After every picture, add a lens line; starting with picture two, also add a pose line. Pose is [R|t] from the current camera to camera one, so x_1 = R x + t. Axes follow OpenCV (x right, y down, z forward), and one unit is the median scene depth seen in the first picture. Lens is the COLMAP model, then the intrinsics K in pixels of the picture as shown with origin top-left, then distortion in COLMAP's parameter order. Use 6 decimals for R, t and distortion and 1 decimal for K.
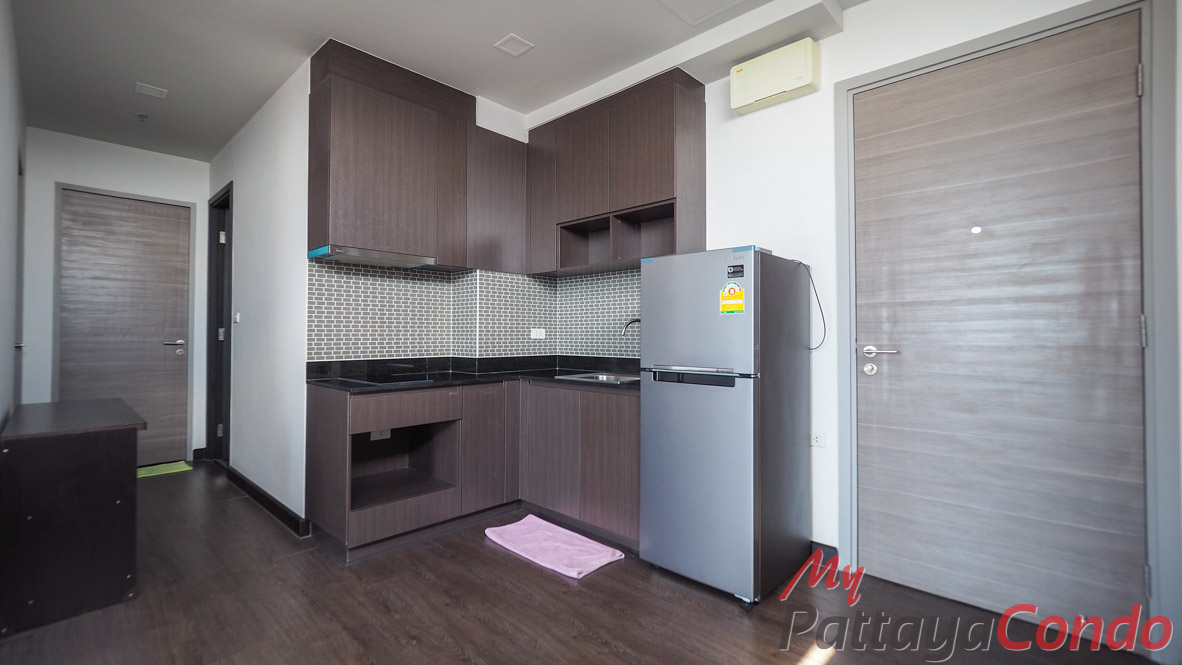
lens RADIAL K [[505.8, 0, 578.3], [0, 505.8, 327.9], [0, 0, 1]] dist [0.000535, -0.000112]
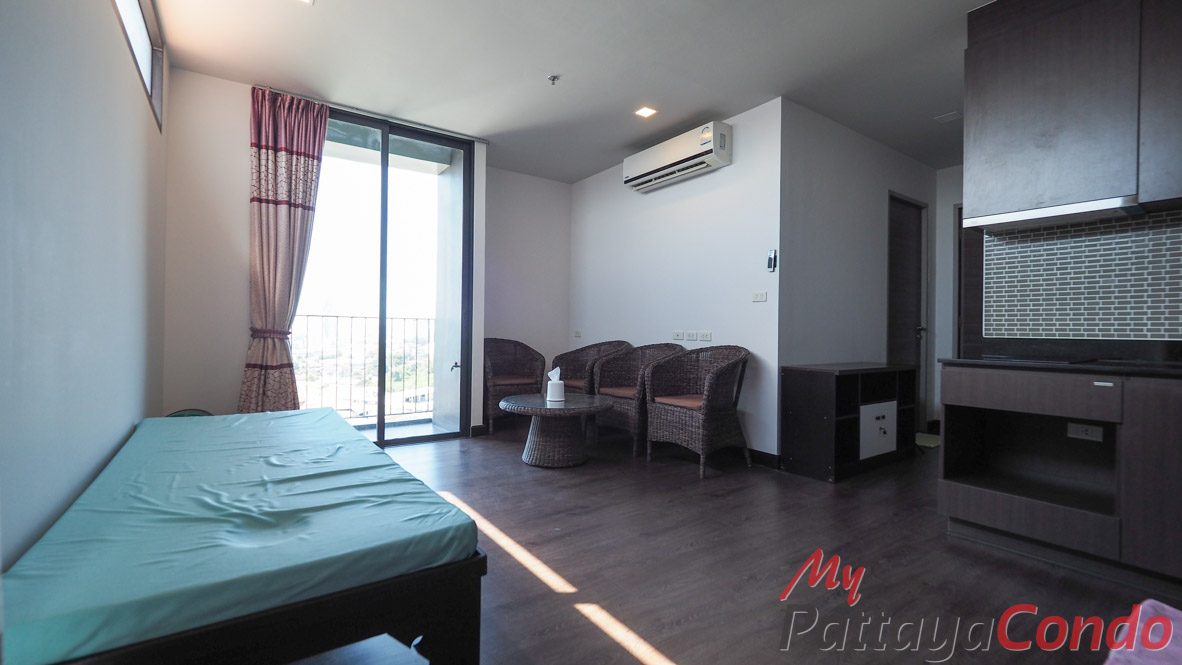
lens RADIAL K [[505.3, 0, 575.3], [0, 505.3, 329.8], [0, 0, 1]] dist [-0.000056, 0.000212]
pose [[-0.202236, 0.001154, -0.979336, 0.729105], [-0.000096, 0.999999, 0.001198, 0.061339], [0.979337, 0.000336, -0.202236, 0.496544]]
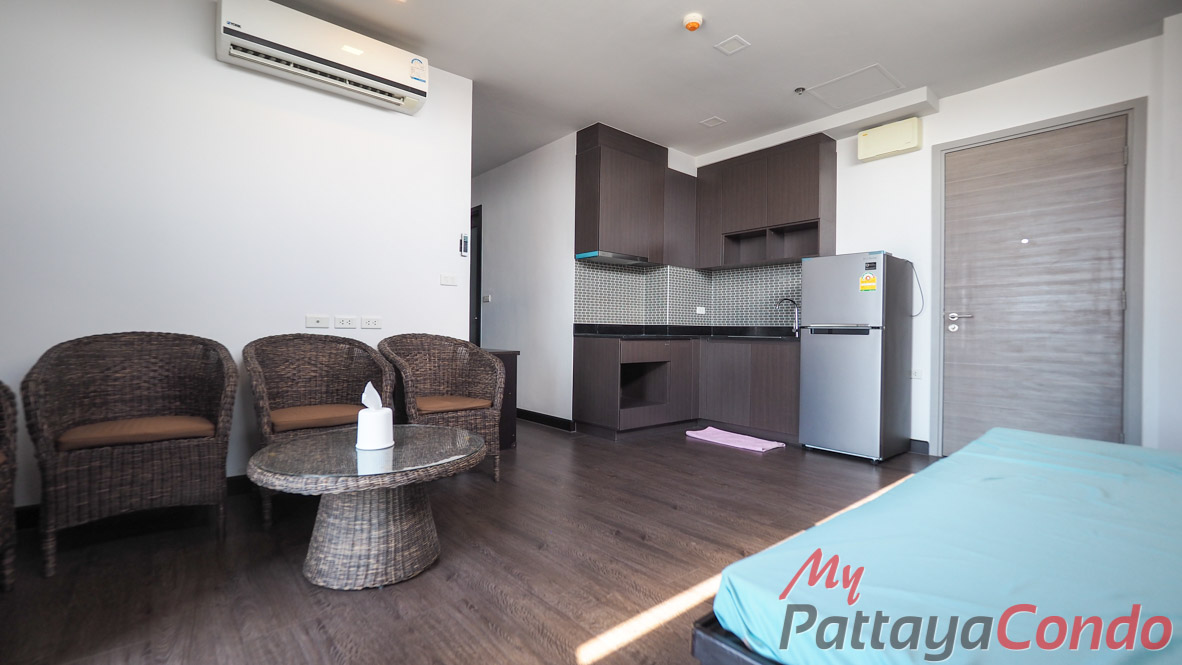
lens RADIAL K [[505.3, 0, 575.3], [0, 505.3, 329.8], [0, 0, 1]] dist [-0.000056, 0.000212]
pose [[0.994799, 0.012318, -0.101109, -0.453359], [-0.011135, 0.999863, 0.012255, 0.083178], [0.101246, -0.011065, 0.994800, -0.715030]]
